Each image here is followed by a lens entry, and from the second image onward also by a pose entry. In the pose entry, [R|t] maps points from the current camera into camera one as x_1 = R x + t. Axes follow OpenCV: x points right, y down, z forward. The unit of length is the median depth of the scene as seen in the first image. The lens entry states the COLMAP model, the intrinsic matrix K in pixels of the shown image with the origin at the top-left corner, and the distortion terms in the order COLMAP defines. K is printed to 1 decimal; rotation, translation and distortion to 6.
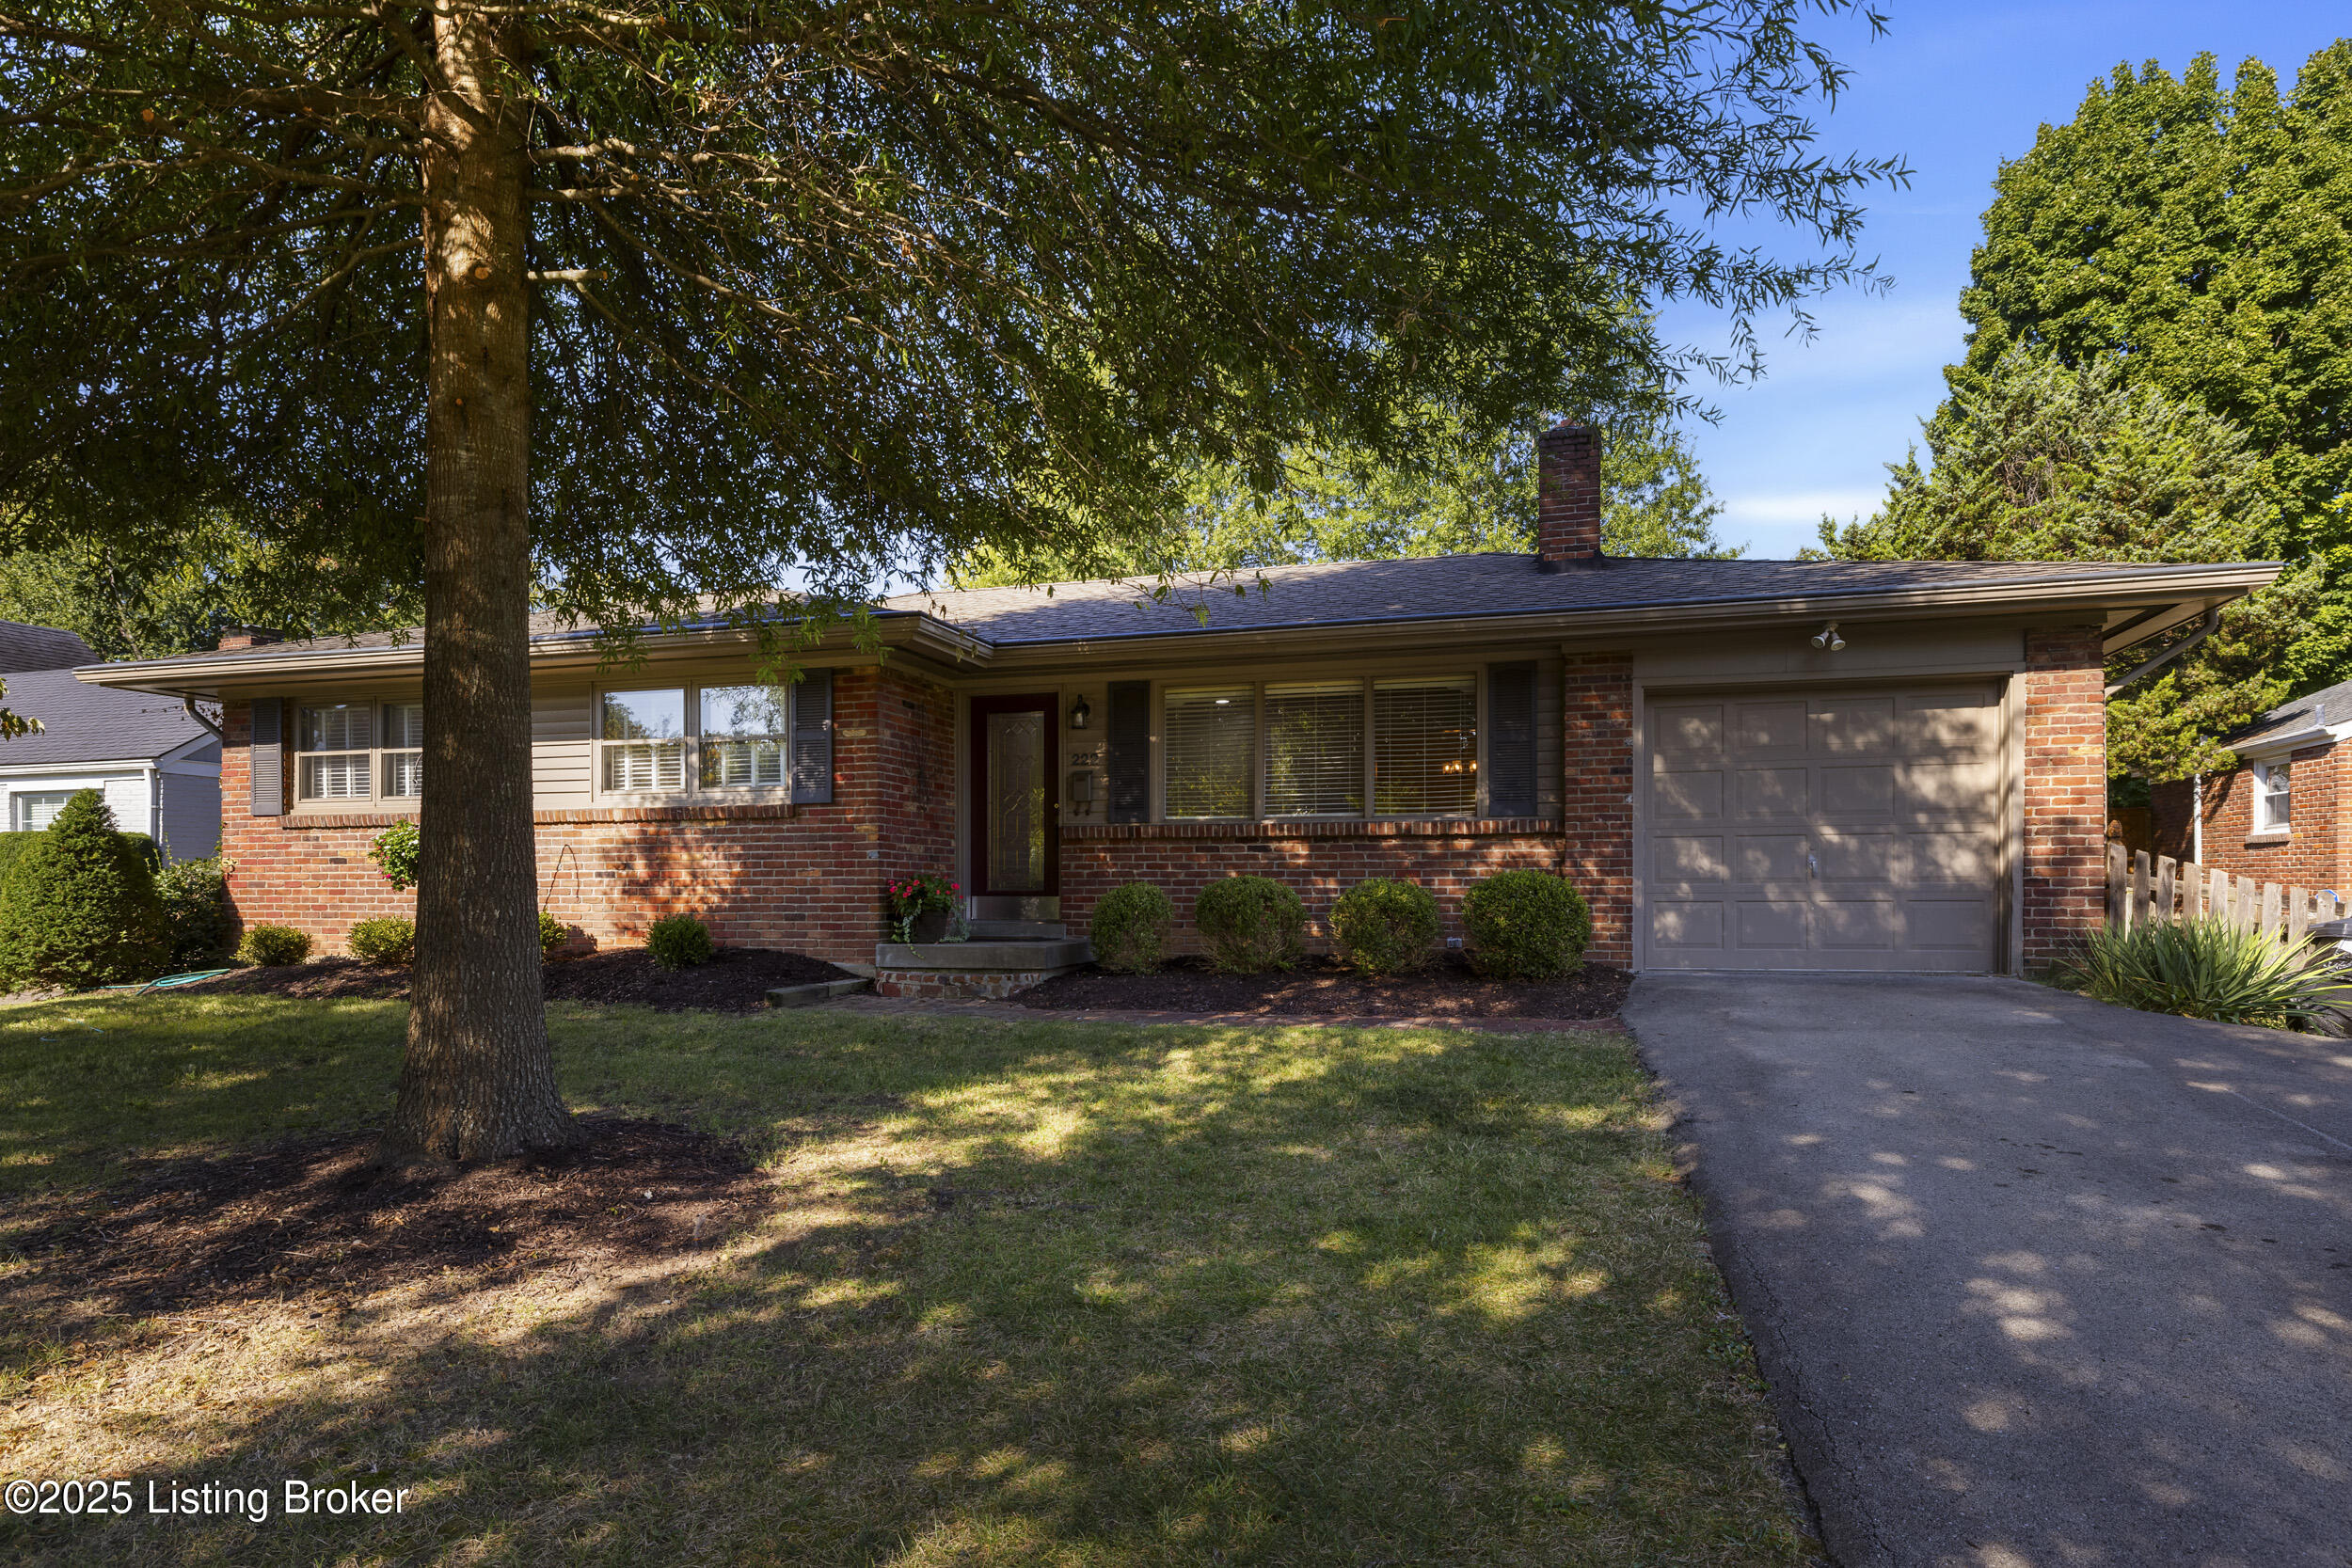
lens RADIAL K [[1297.7, 0, 1225.6], [0, 1297.7, 936.5], [0, 0, 1]] dist [0.006558, -0.003713]
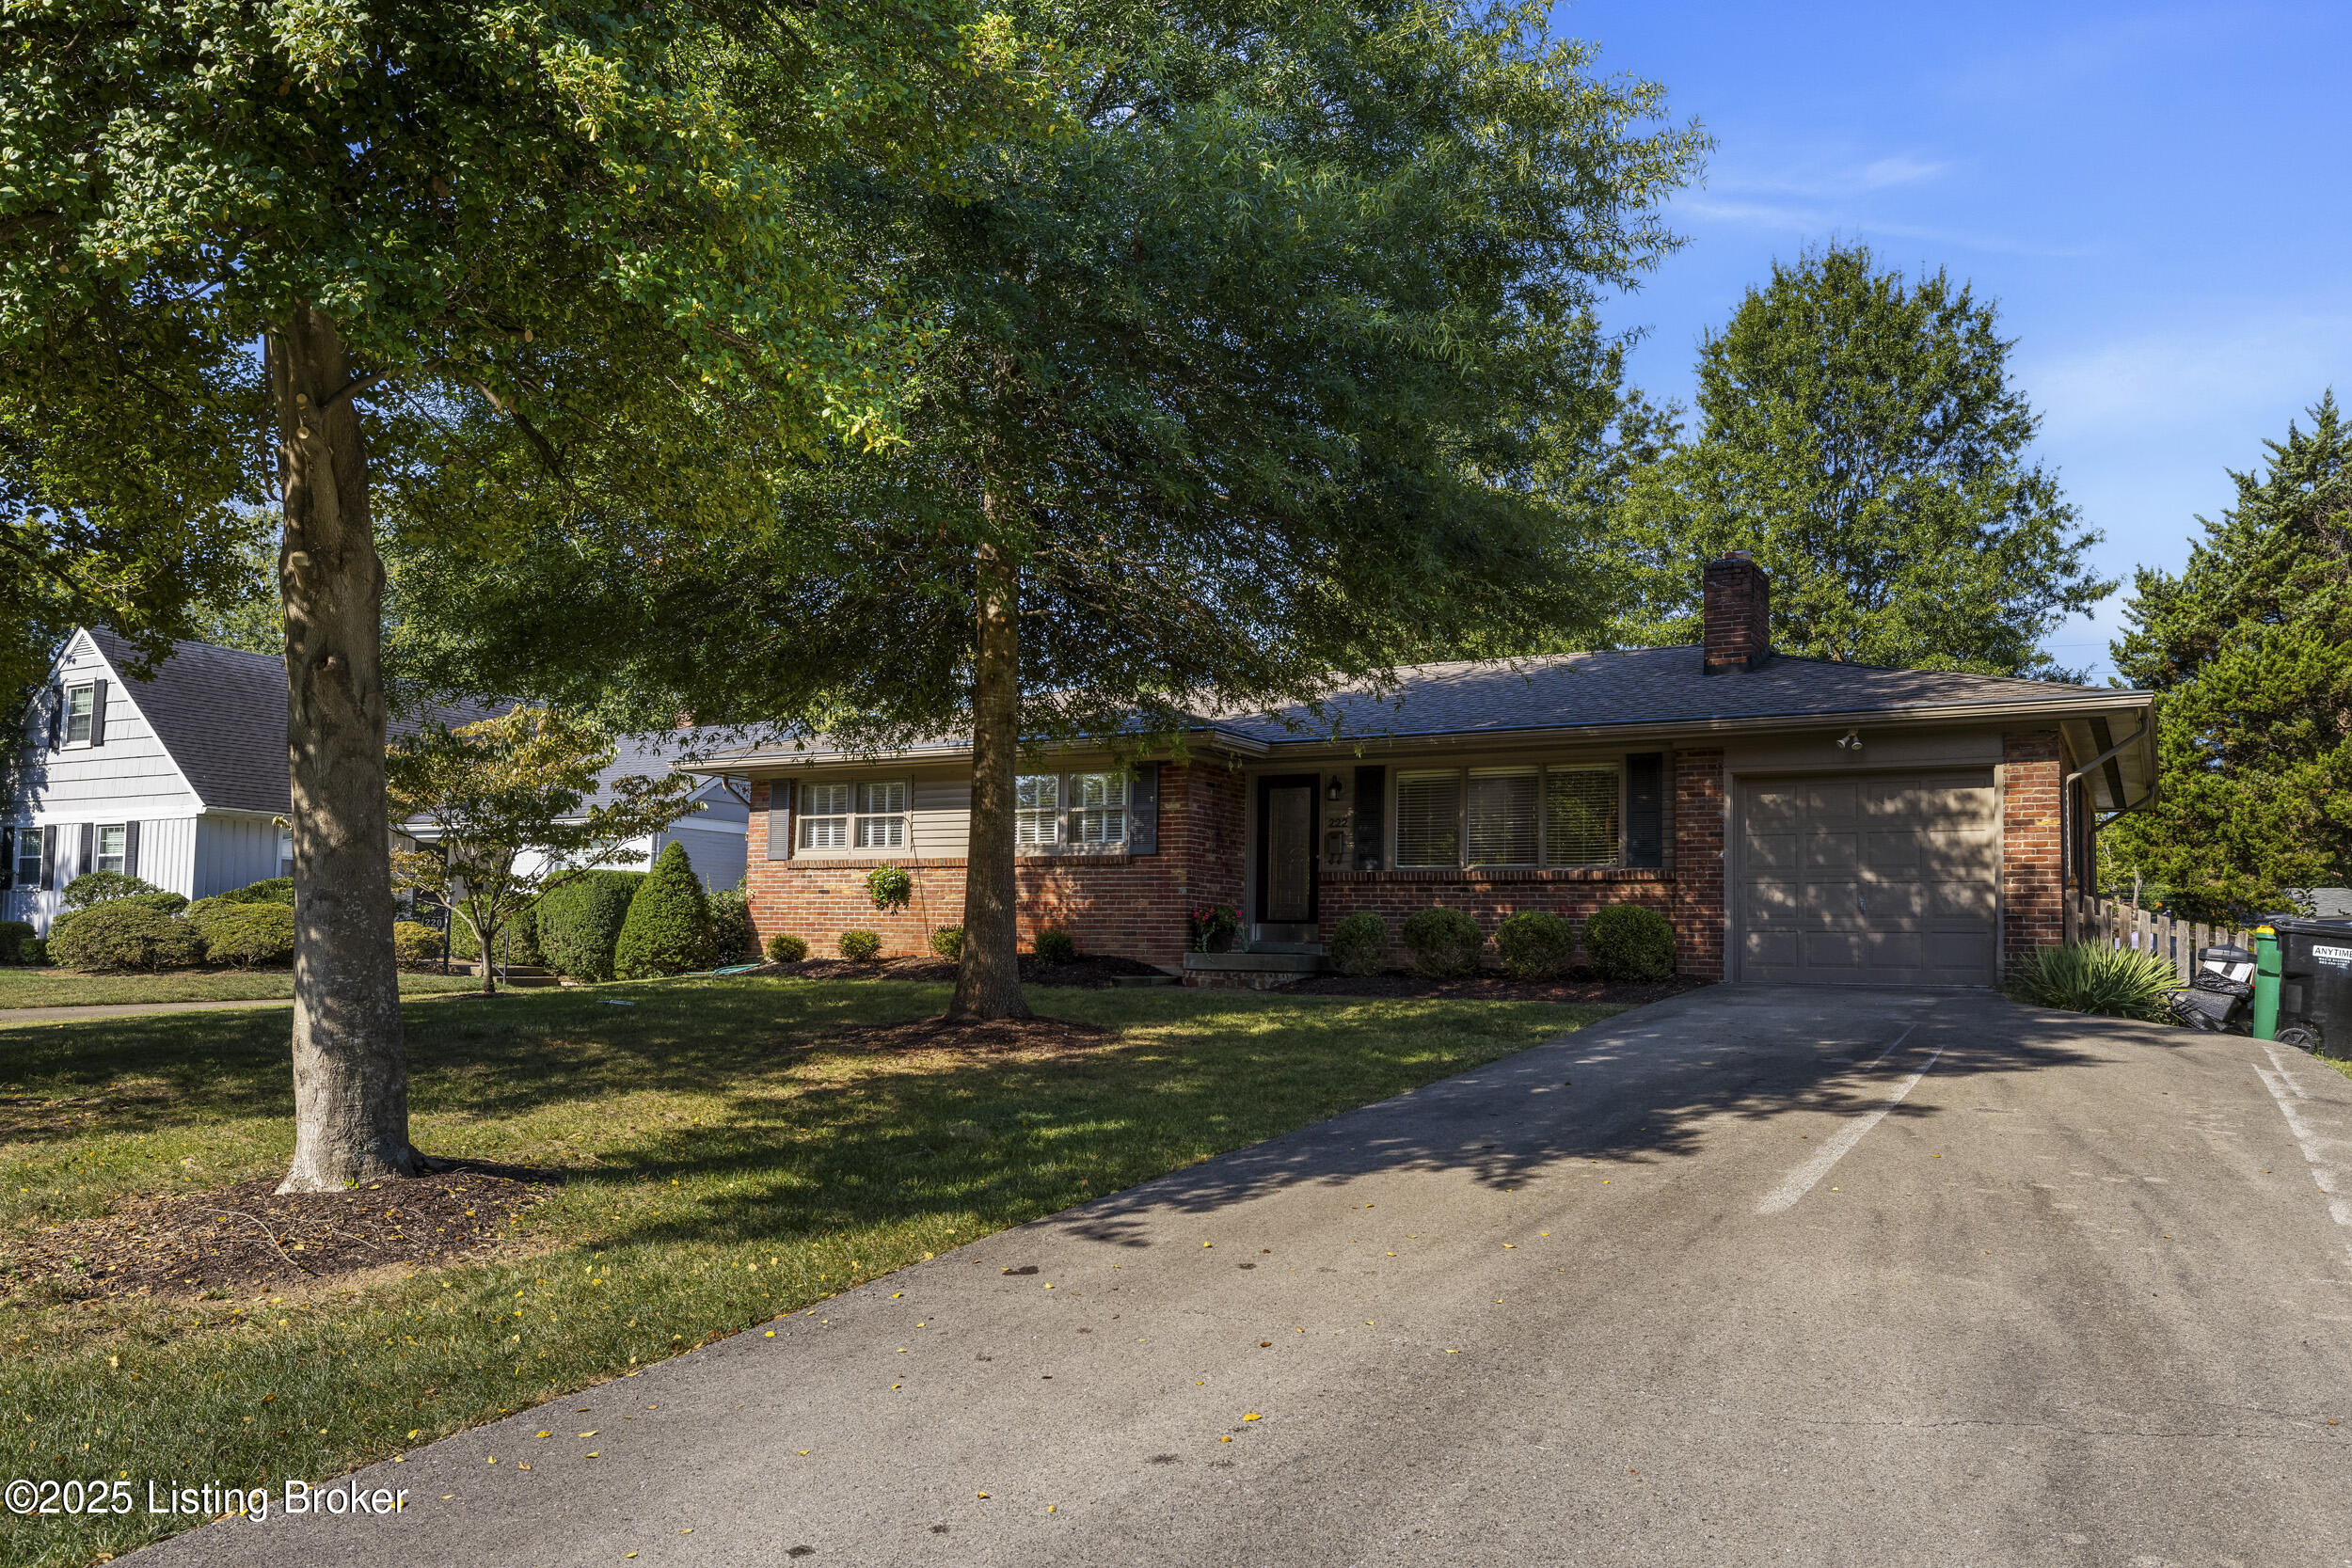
lens RADIAL K [[1715.3, 0, 1235.3], [0, 1715.3, 890.9], [0, 0, 1]] dist [-0.010885, 0.017968]
pose [[0.971157, 0.008285, -0.238299, 0.225920], [-0.028634, 0.996216, -0.082059, 0.090409], [0.236717, 0.086515, 0.967719, -0.784082]]
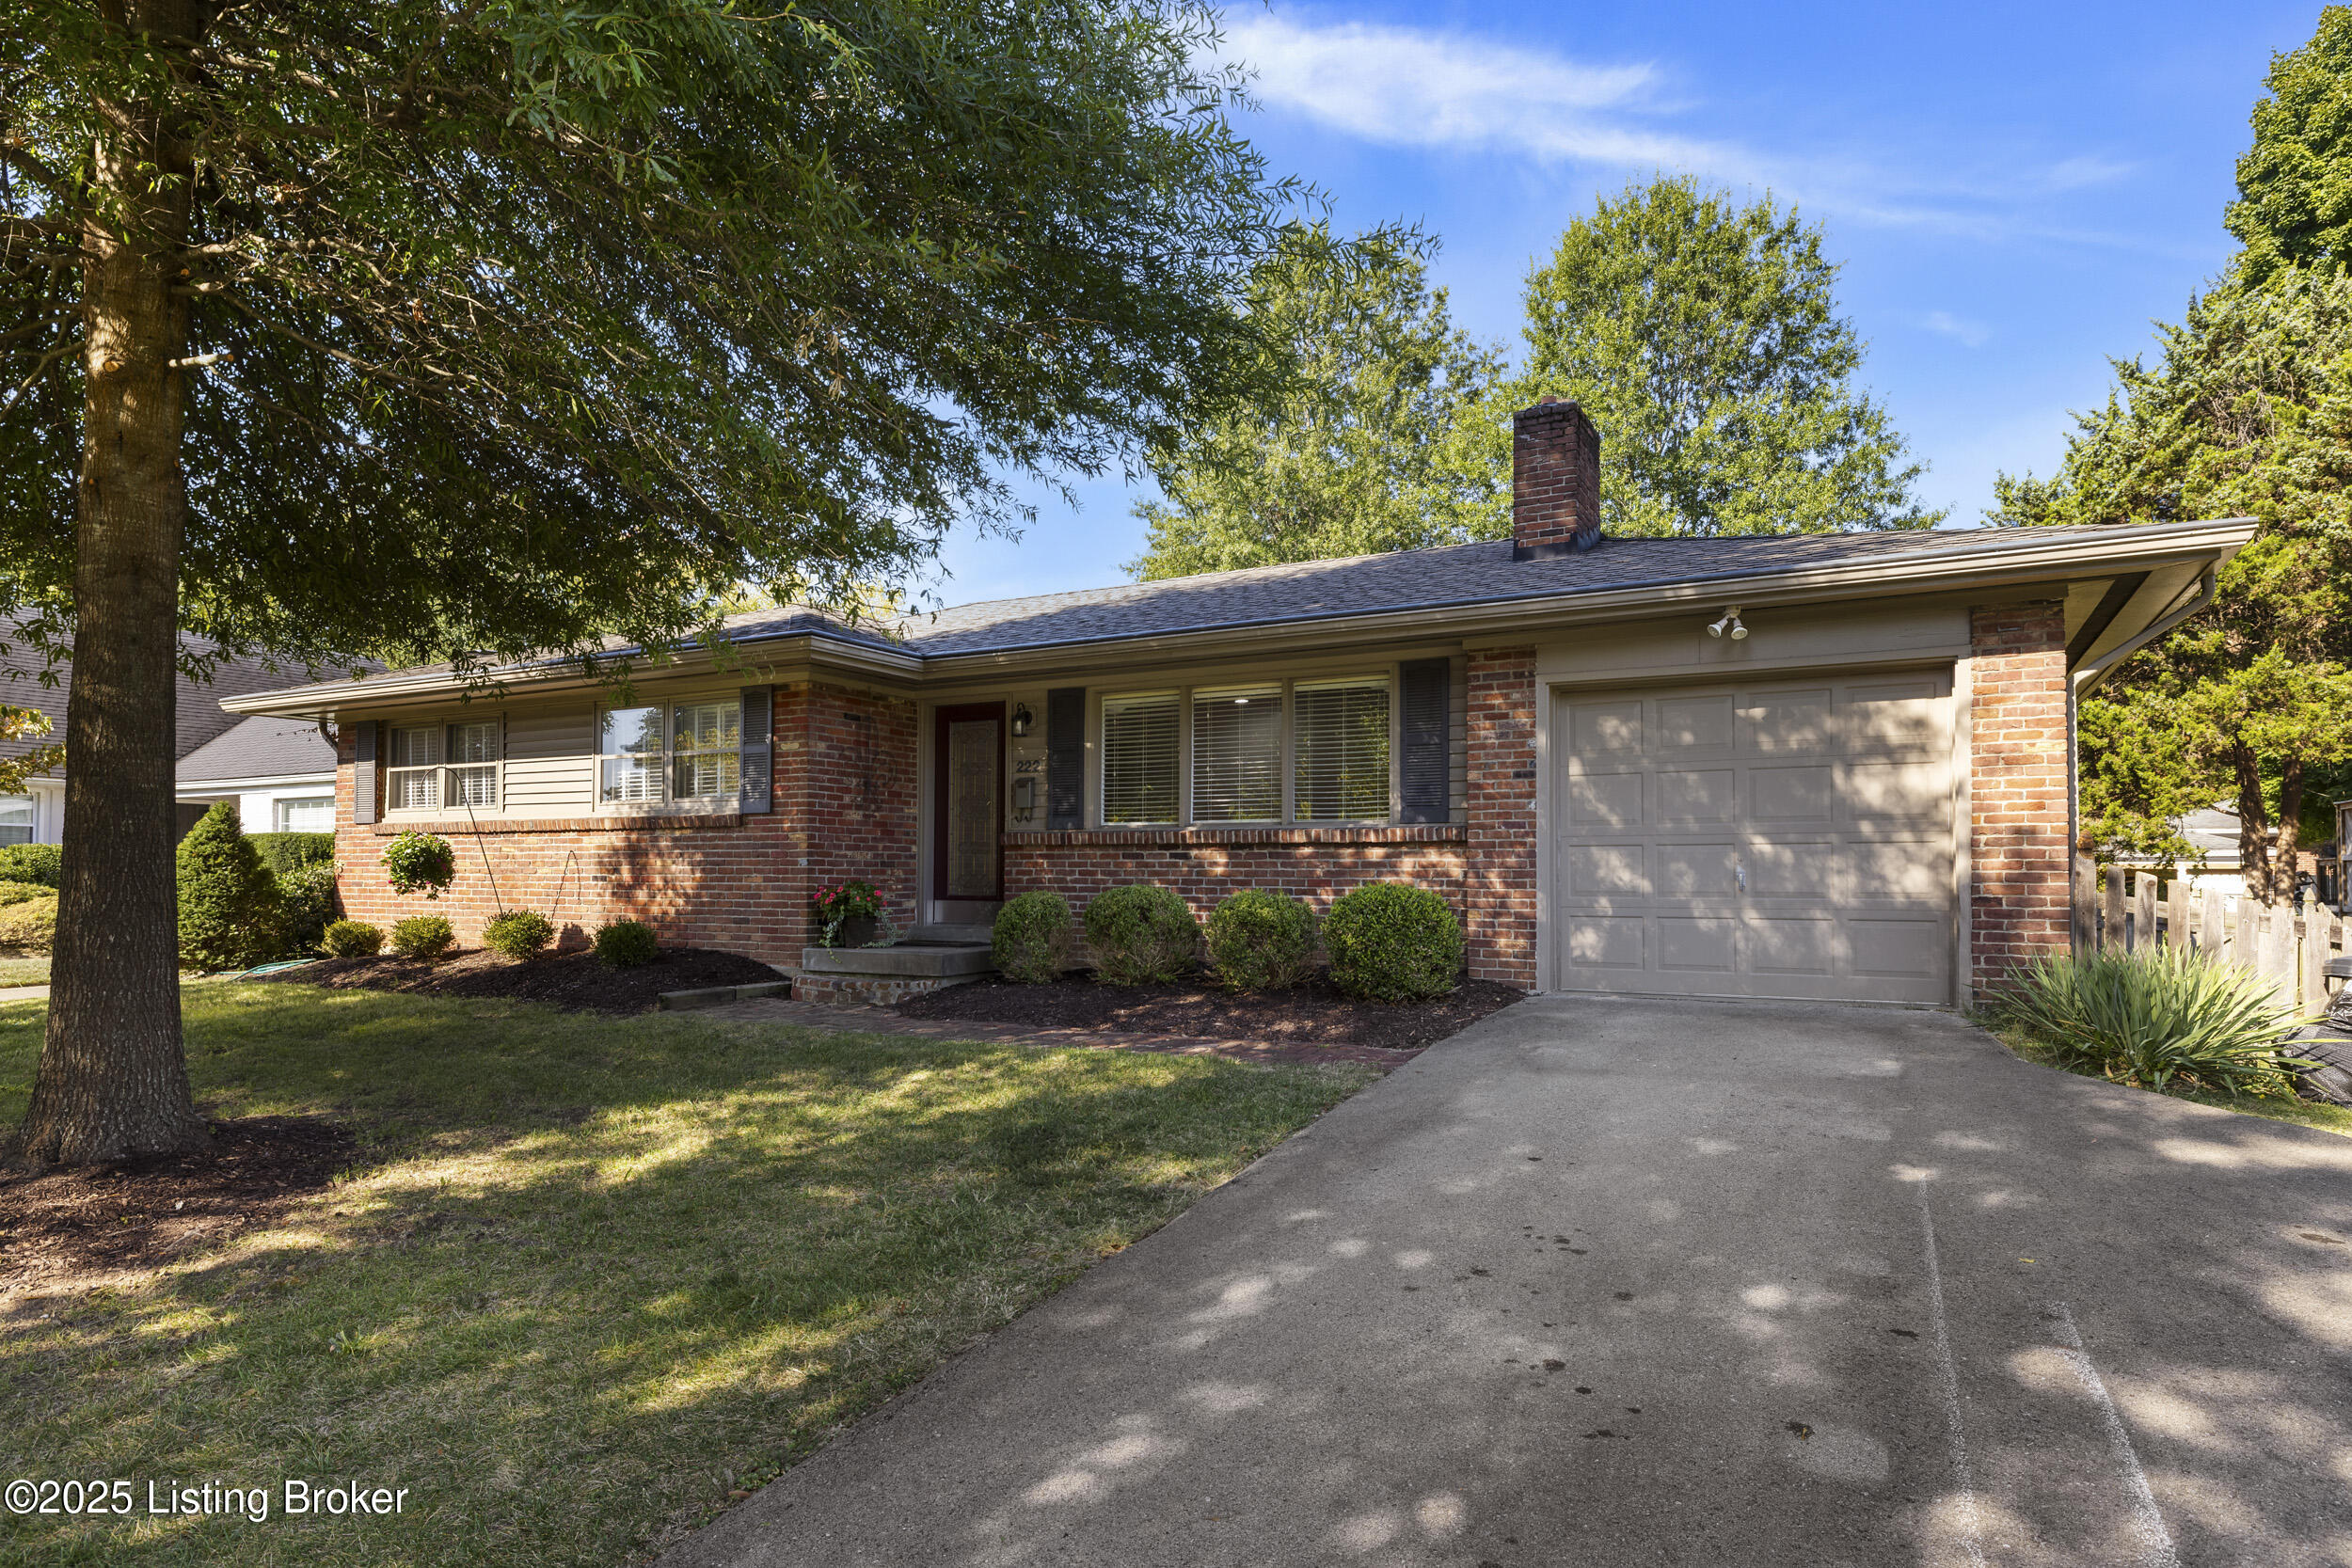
lens RADIAL K [[1297.7, 0, 1220.7], [0, 1297.7, 875.5], [0, 0, 1]] dist [0.006558, -0.003713]
pose [[0.977362, 0.005366, -0.211505, 0.264768], [-0.012945, 0.999322, -0.034463, -0.020154], [0.211177, 0.036421, 0.976769, 0.053883]]
